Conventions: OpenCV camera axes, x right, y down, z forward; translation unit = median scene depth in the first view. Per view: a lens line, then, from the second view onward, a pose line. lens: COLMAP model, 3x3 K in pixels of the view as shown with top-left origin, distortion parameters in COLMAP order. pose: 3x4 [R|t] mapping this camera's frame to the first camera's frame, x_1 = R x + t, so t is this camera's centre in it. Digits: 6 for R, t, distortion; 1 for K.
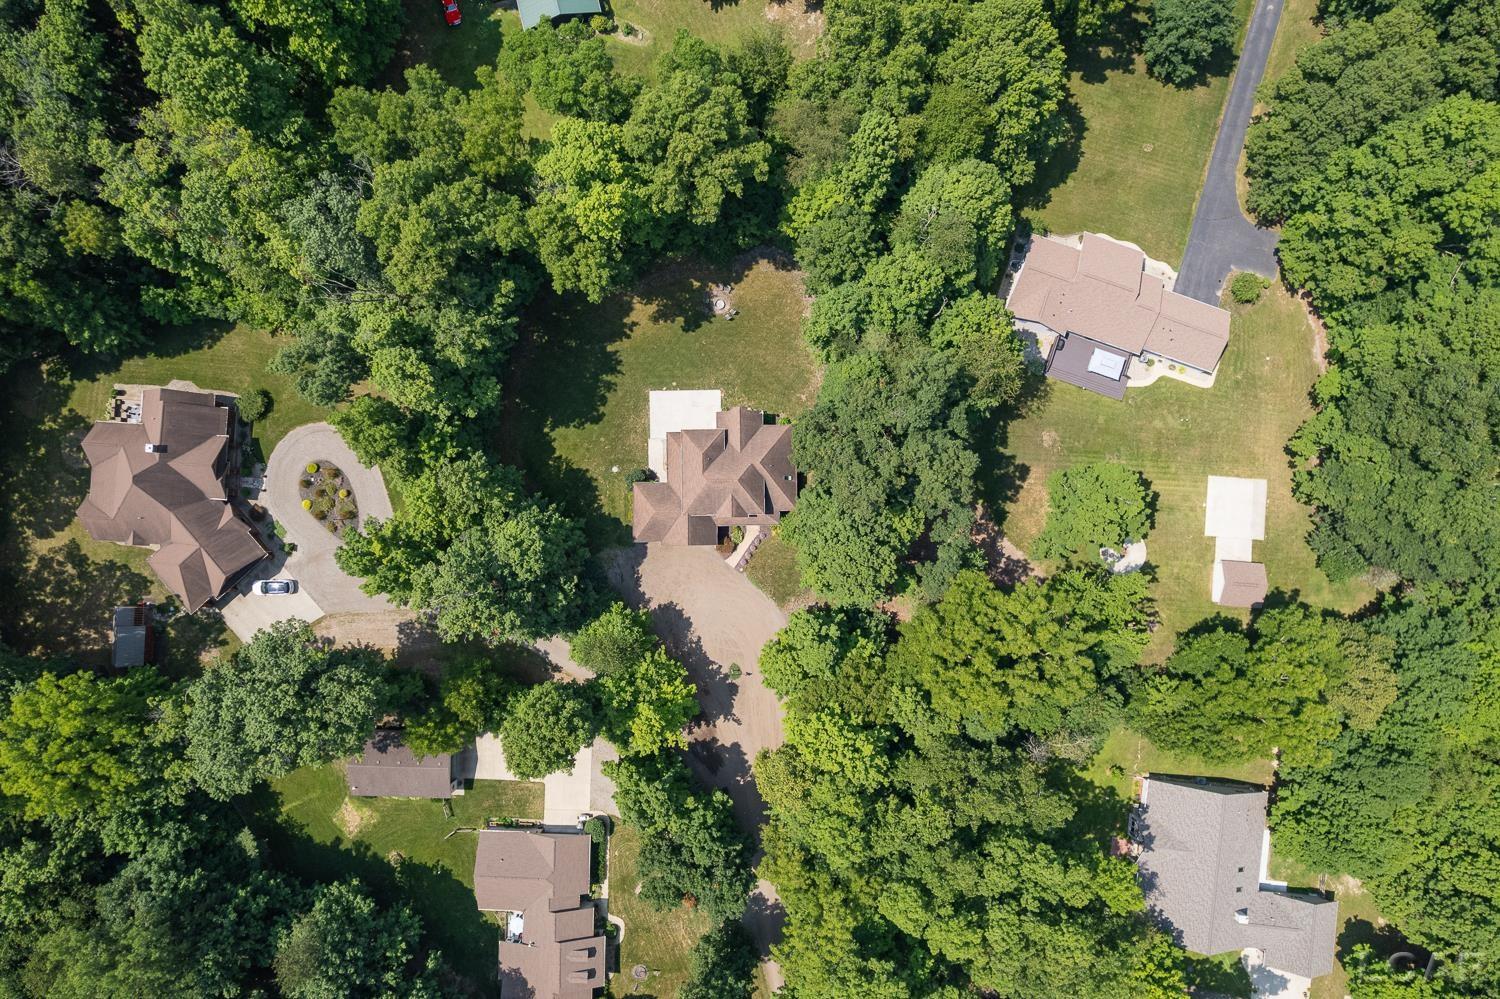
lens RADIAL K [[968.2, 0, 755.1], [0, 968.2, 504.1], [0, 0, 1]] dist [-0.077895, 0.074374]
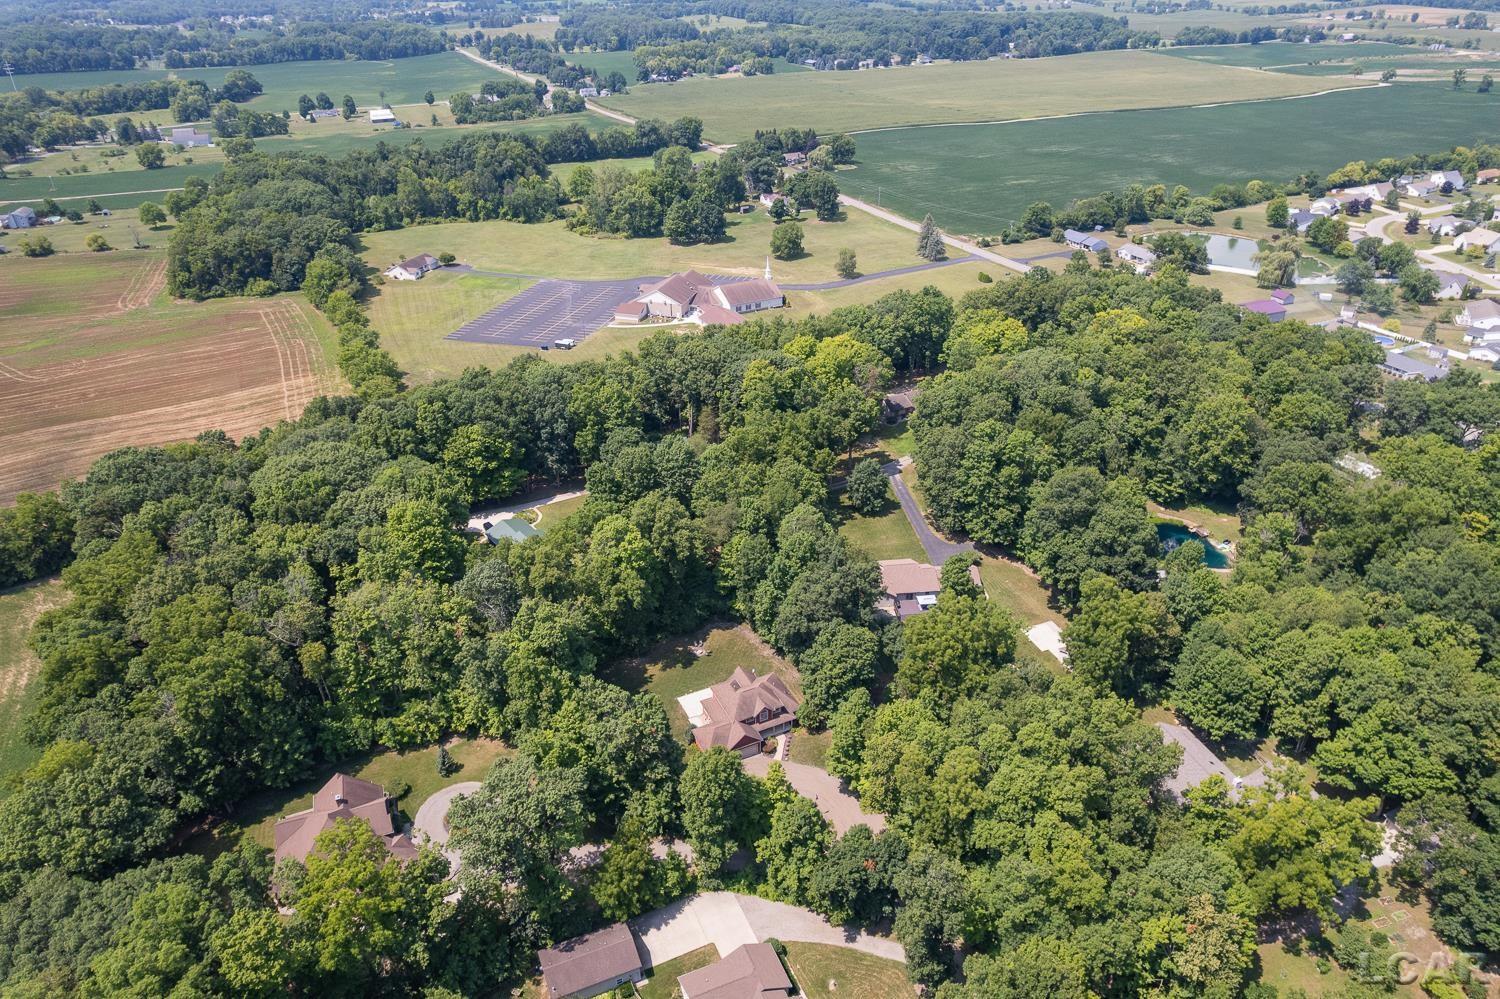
lens RADIAL K [[954.3, 0, 750.0], [0, 954.3, 499.5], [0, 0, 1]] dist [-0.067599, 0.066684]
pose [[0.910345, -0.216690, 0.352586, -0.506459], [0.413839, 0.482922, -0.771702, 1.008738], [-0.003051, 0.848429, 0.529300, -0.034875]]
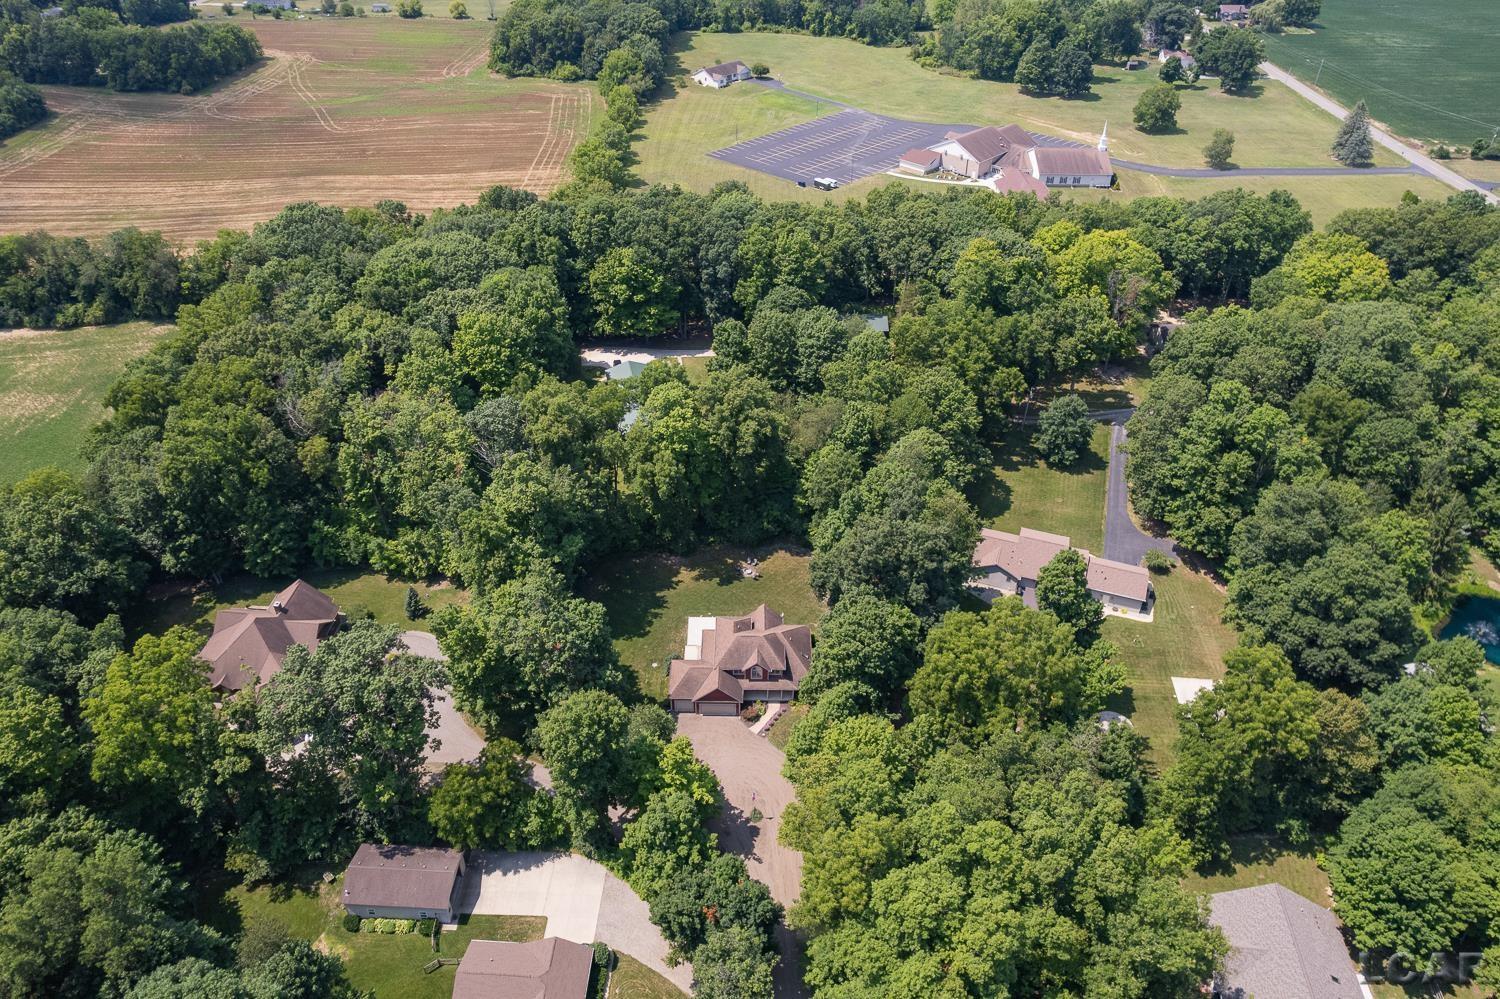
lens RADIAL K [[1027.8, 0, 749.4], [0, 1027.8, 464.1], [0, 0, 1]] dist [-0.073328, 0.069344]
pose [[0.999782, 0.018959, -0.008739, -0.028469], [-0.018435, 0.605425, -0.795689, 0.880362], [-0.009795, 0.795677, 0.605642, 0.070241]]
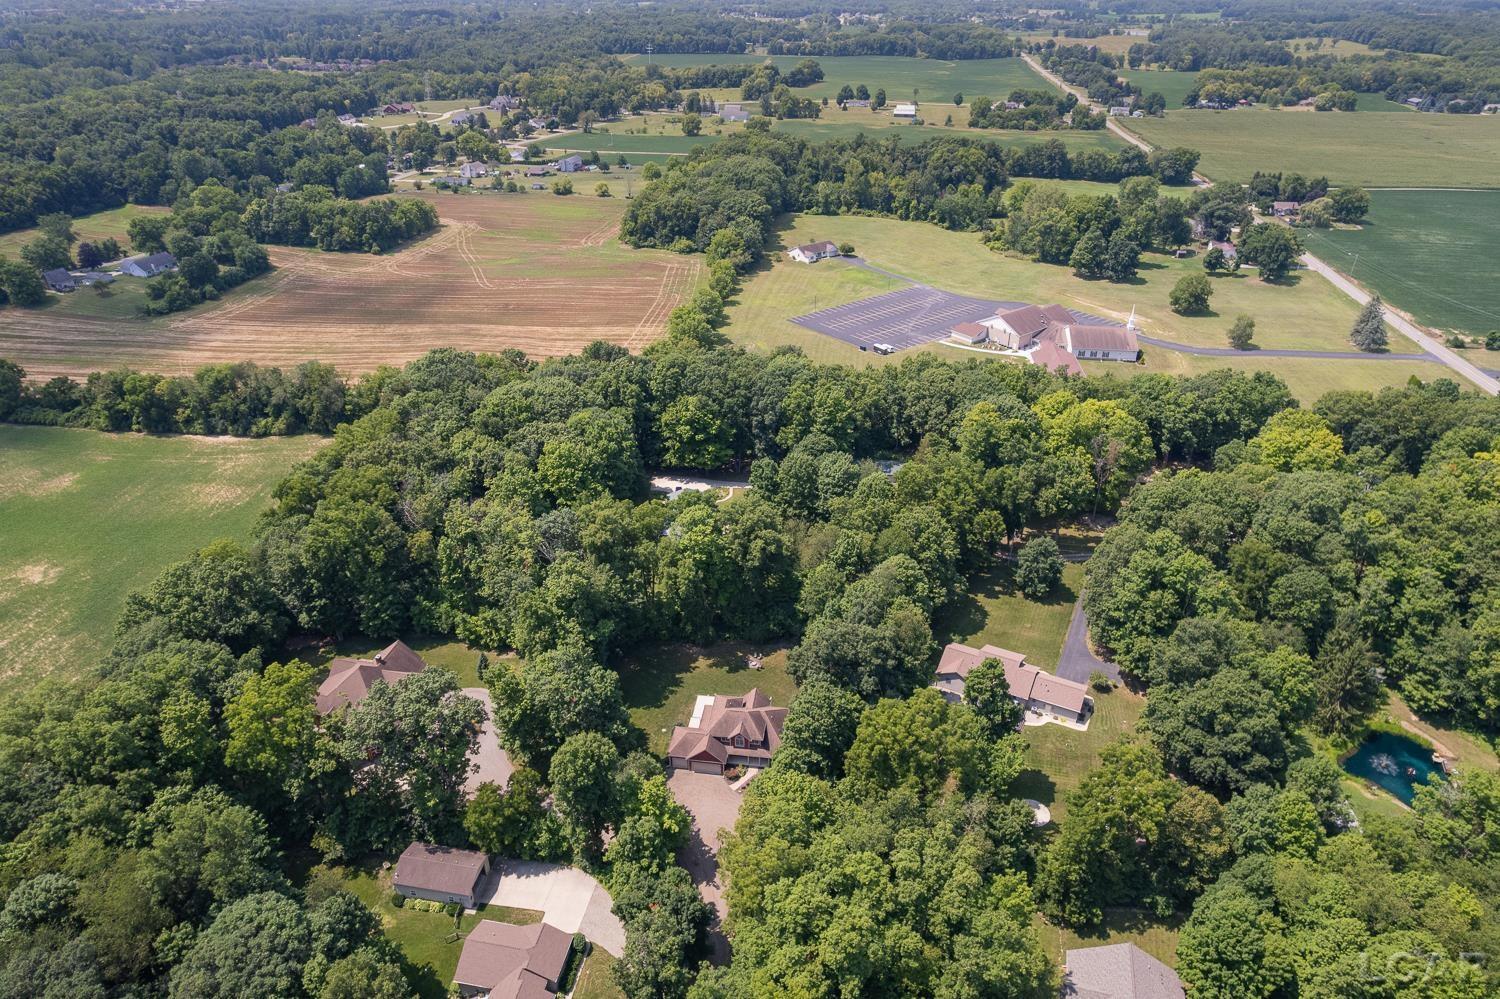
lens RADIAL K [[955.0, 0, 757.6], [0, 955.0, 500.4], [0, 0, 1]] dist [-0.069274, 0.060857]
pose [[0.989635, 0.075939, -0.121887, 0.154277], [-0.143607, 0.519965, -0.842029, 1.061415], [-0.000566, 0.850805, 0.525481, -0.037054]]
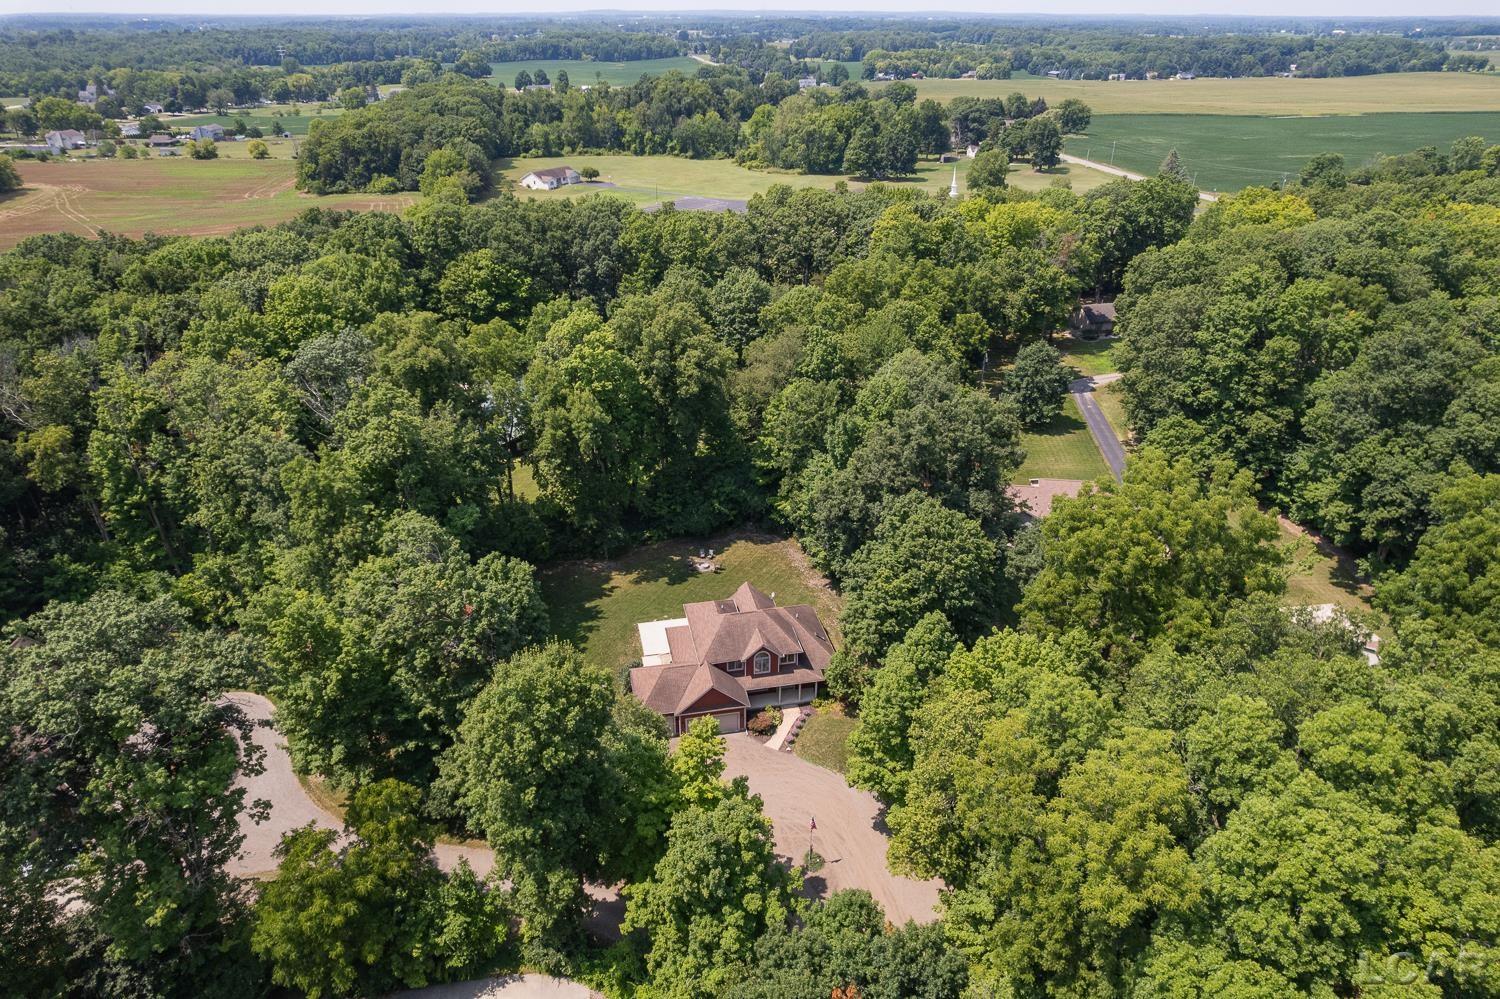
lens RADIAL K [[968.2, 0, 755.1], [0, 968.2, 504.1], [0, 0, 1]] dist [-0.077895, 0.074374]
pose [[0.981396, -0.085676, 0.171820, -0.161740], [0.191766, 0.481242, -0.855355, 0.652143], [-0.009403, 0.872391, 0.488719, 0.539474]]
